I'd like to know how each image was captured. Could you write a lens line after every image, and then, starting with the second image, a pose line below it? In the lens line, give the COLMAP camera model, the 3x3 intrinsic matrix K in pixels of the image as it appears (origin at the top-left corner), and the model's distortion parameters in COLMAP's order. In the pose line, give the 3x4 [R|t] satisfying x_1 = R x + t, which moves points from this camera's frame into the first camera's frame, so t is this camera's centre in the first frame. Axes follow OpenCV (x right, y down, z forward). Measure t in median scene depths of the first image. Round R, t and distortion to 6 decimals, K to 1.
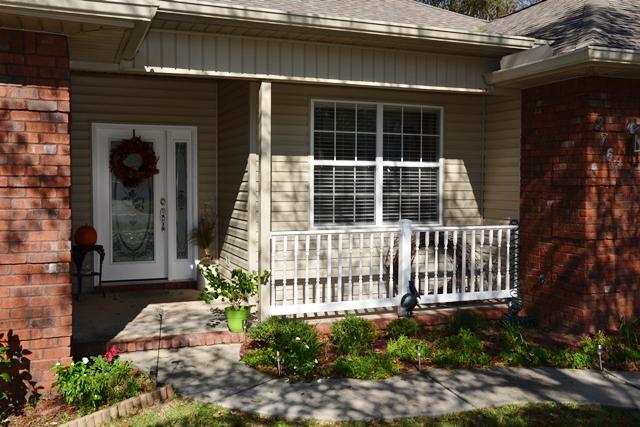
lens RADIAL K [[618.1, 0, 320.8], [0, 618.1, 213.3], [0, 0, 1]] dist [-0.025511, 0.000000]
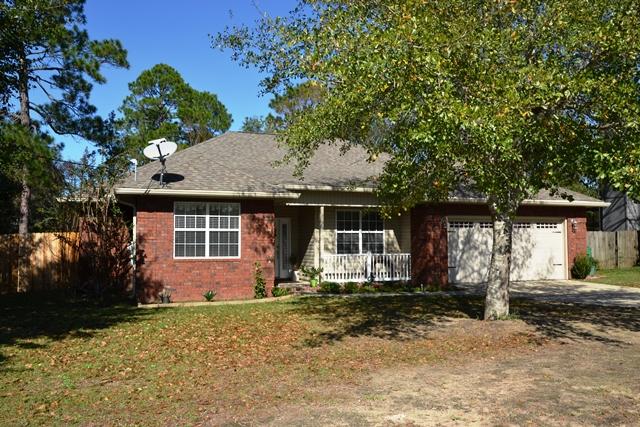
lens RADIAL K [[517.5, 0, 319.7], [0, 517.5, 215.0], [0, 0, 1]] dist [-0.001357, 0.000005]
pose [[0.999958, -0.006271, 0.006703, -0.108703], [0.006990, 0.993542, -0.113251, 0.111114], [-0.005950, 0.113294, 0.993544, -1.381660]]
